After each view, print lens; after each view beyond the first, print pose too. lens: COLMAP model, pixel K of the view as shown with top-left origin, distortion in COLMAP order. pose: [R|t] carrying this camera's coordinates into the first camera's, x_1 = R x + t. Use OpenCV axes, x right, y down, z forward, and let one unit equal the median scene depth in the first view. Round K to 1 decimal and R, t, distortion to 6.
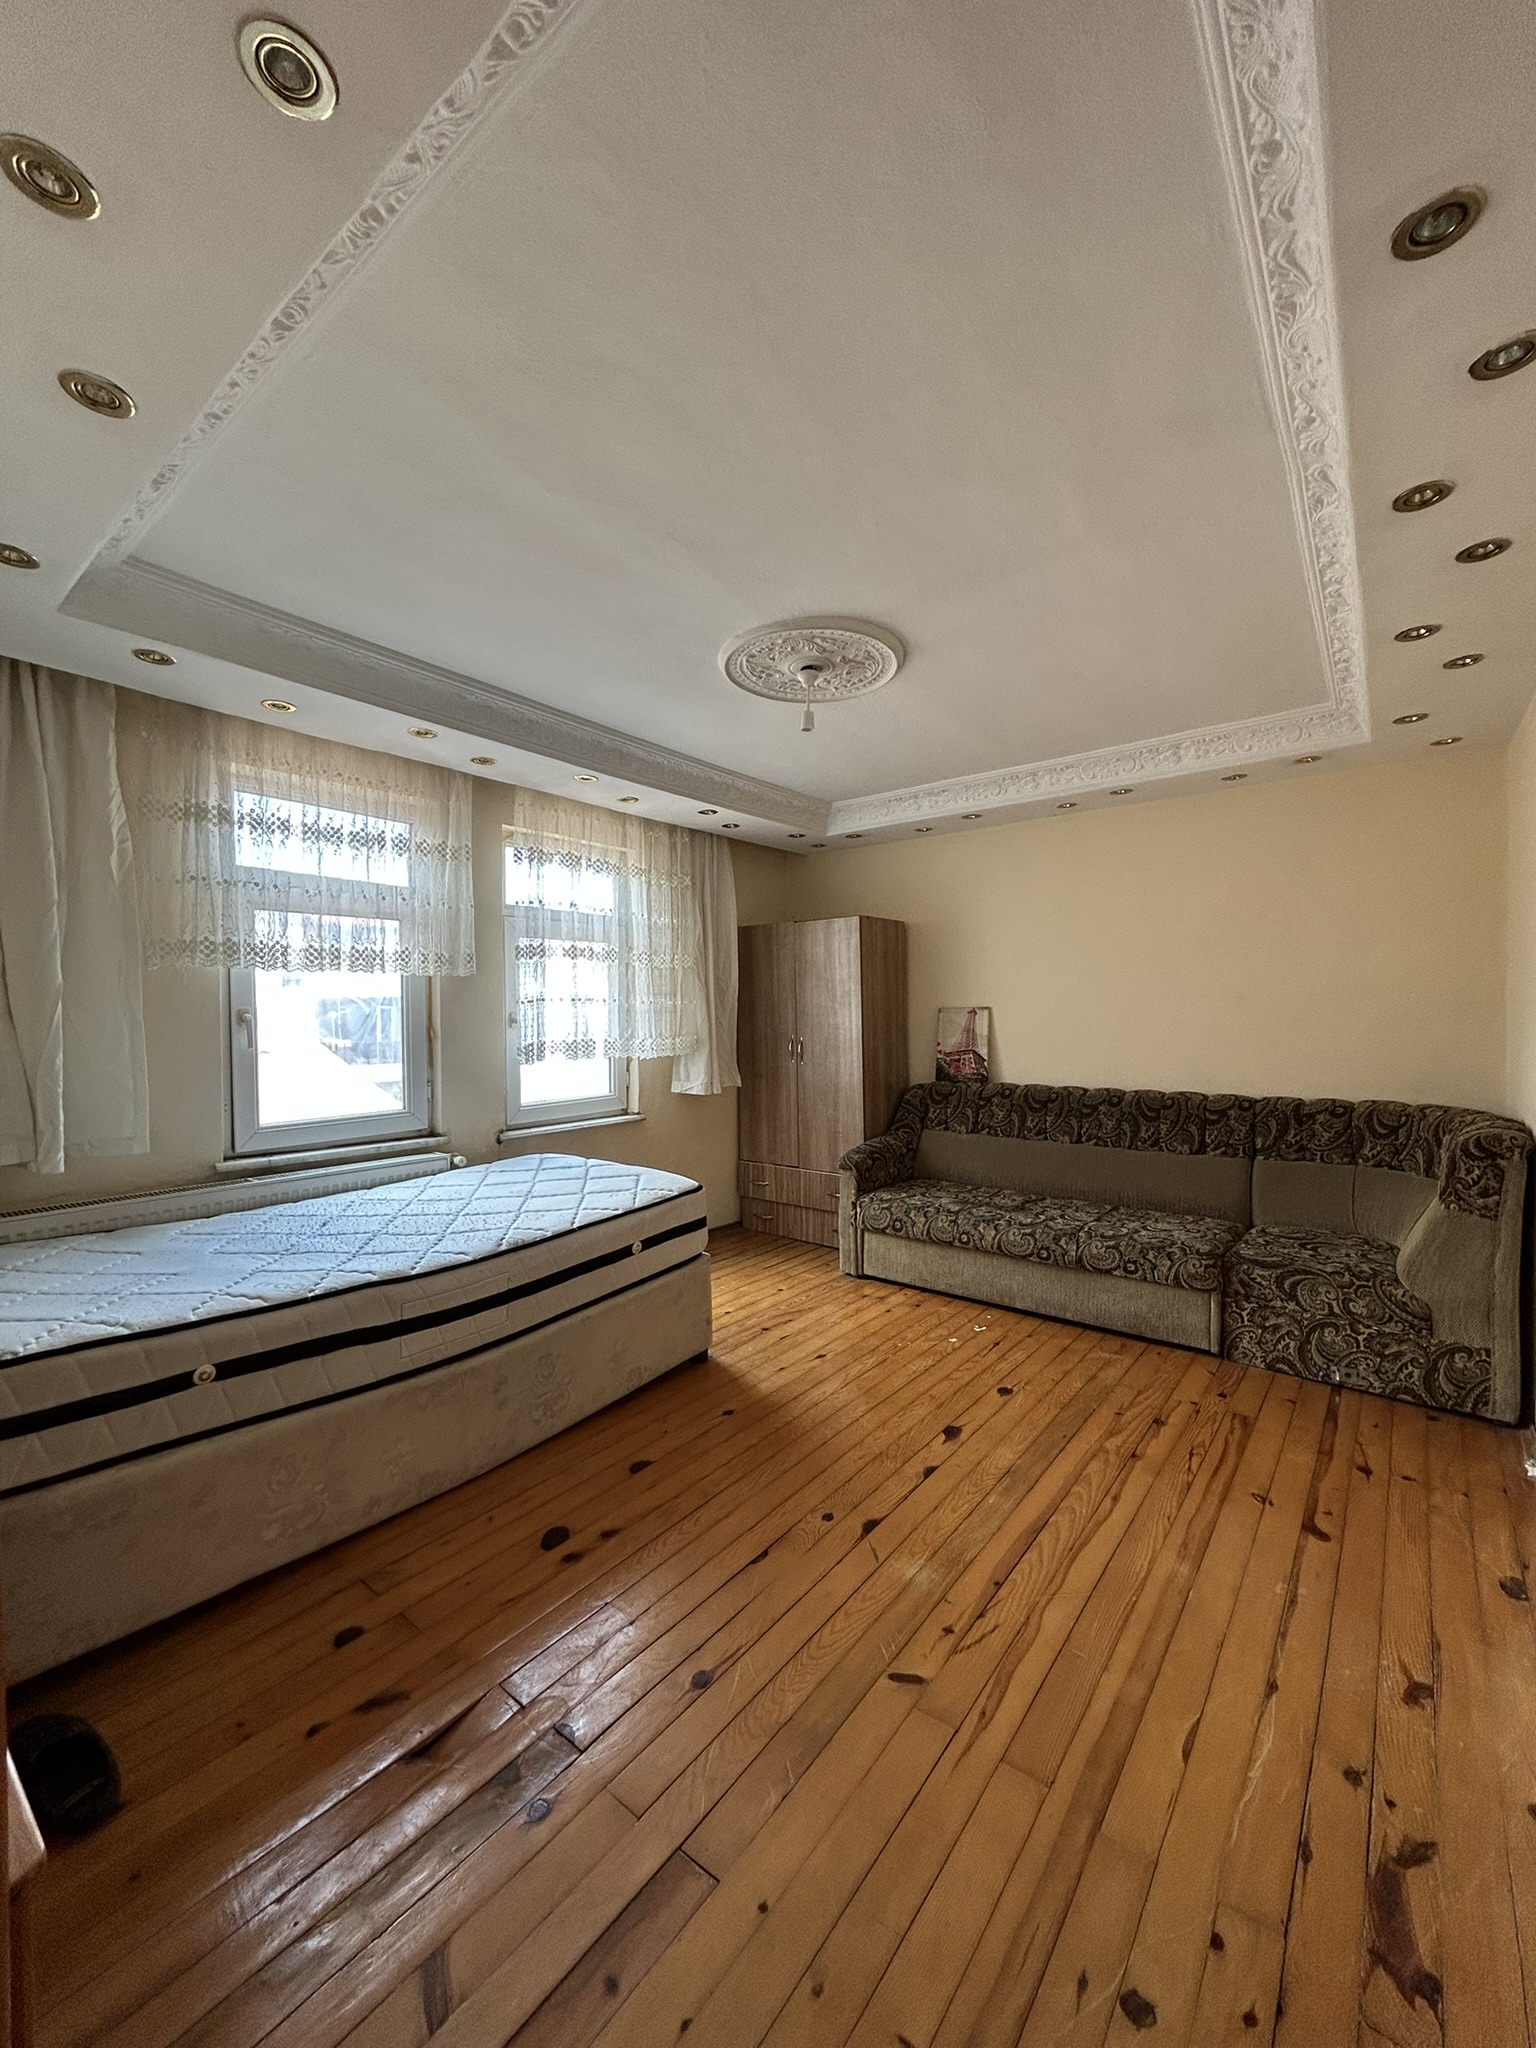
lens RADIAL K [[823.5, 0, 769.5], [0, 823.5, 1025.6], [0, 0, 1]] dist [-0.001032, 0.001073]
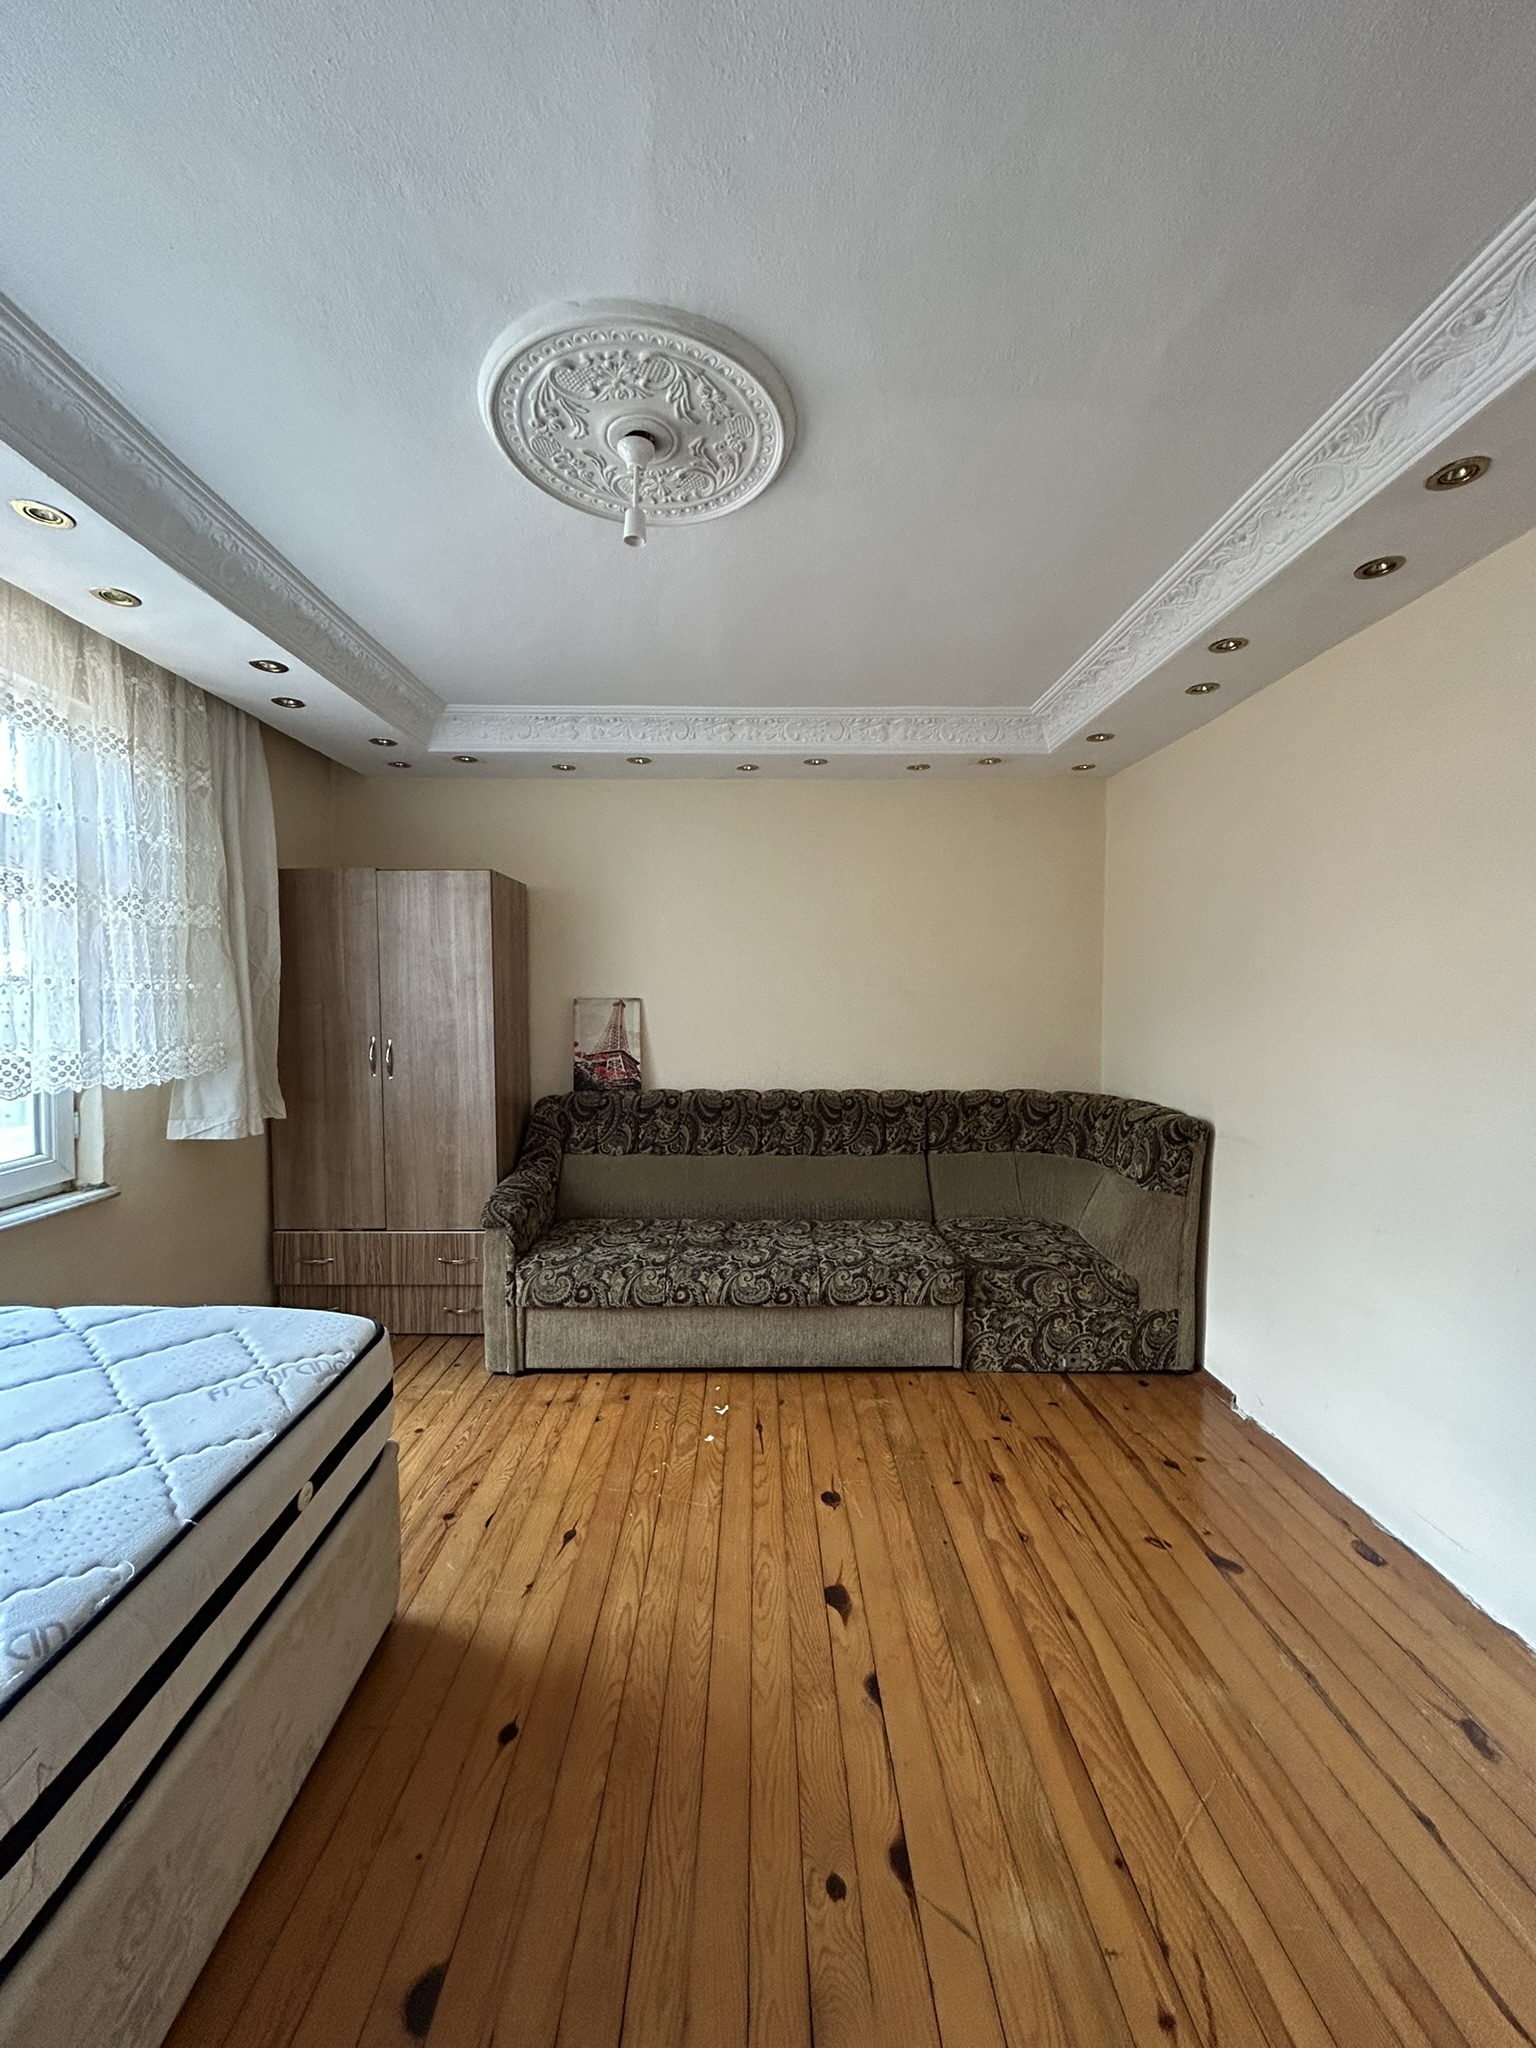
lens RADIAL K [[823.5, 0, 768.6], [0, 823.5, 1024.7], [0, 0, 1]] dist [-0.001032, 0.001073]
pose [[0.776050, -0.011893, 0.630560, -0.211808], [0.000765, 0.999839, 0.017917, -0.014826], [-0.630671, -0.013422, 0.775934, 0.381523]]
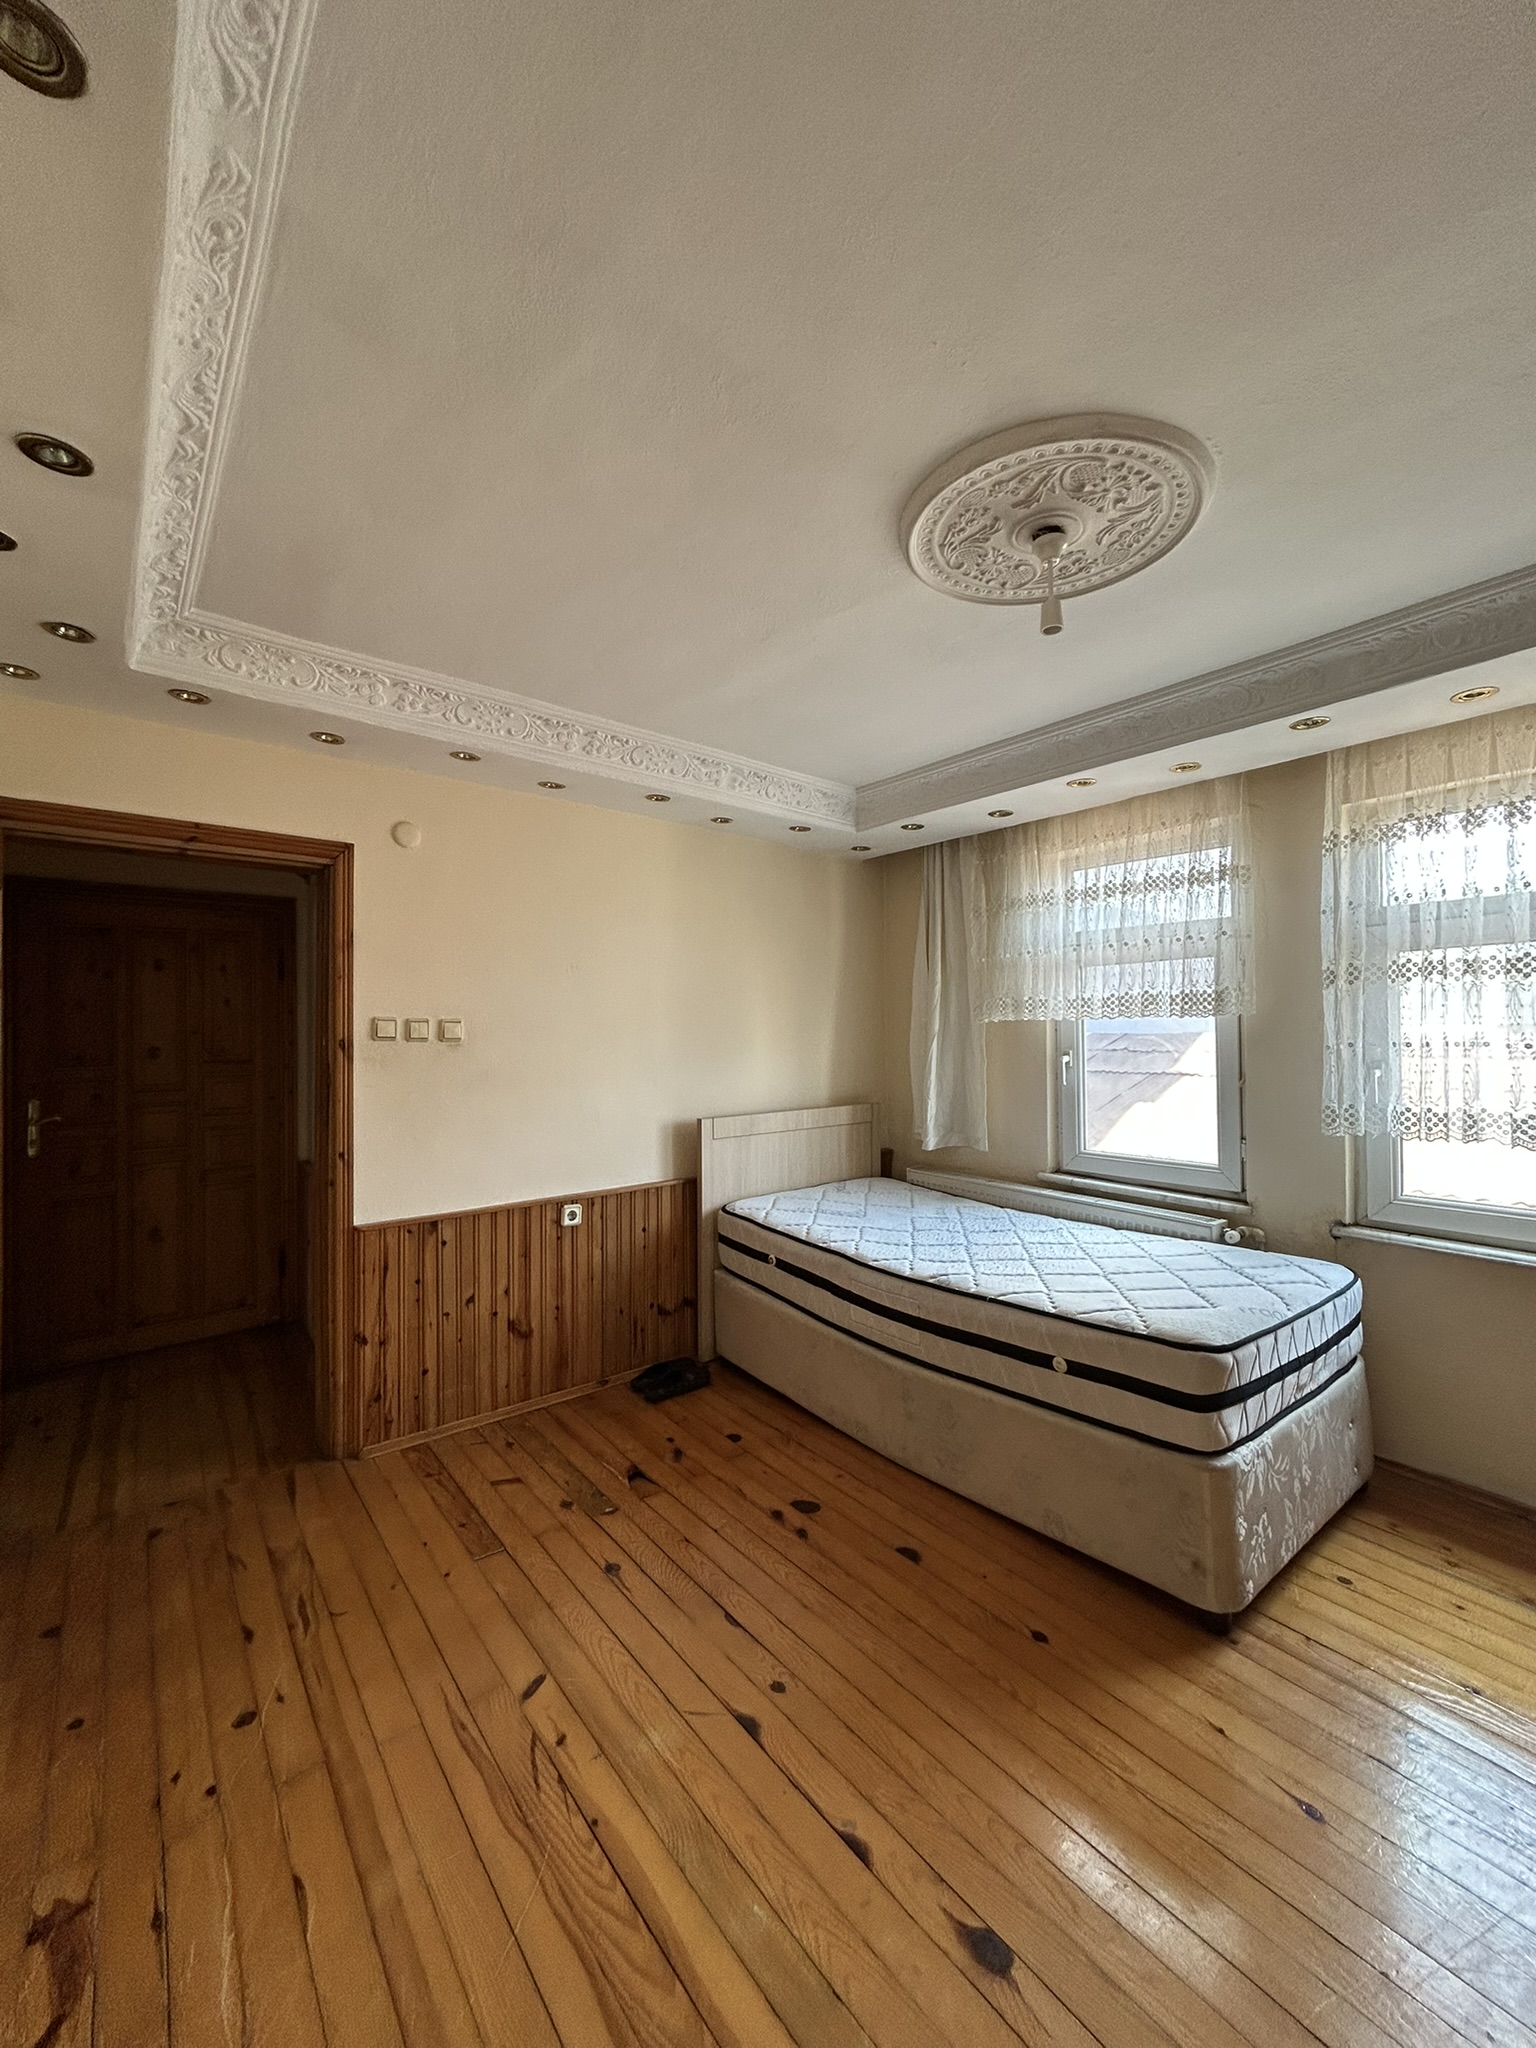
lens RADIAL K [[823.5, 0, 769.1], [0, 823.5, 1024.6], [0, 0, 1]] dist [-0.001032, 0.001073]
pose [[-0.238078, -0.006046, -0.971227, 0.573858], [-0.012420, 0.999918, -0.003180, -0.044696], [0.971167, 0.011305, -0.238134, 0.768252]]
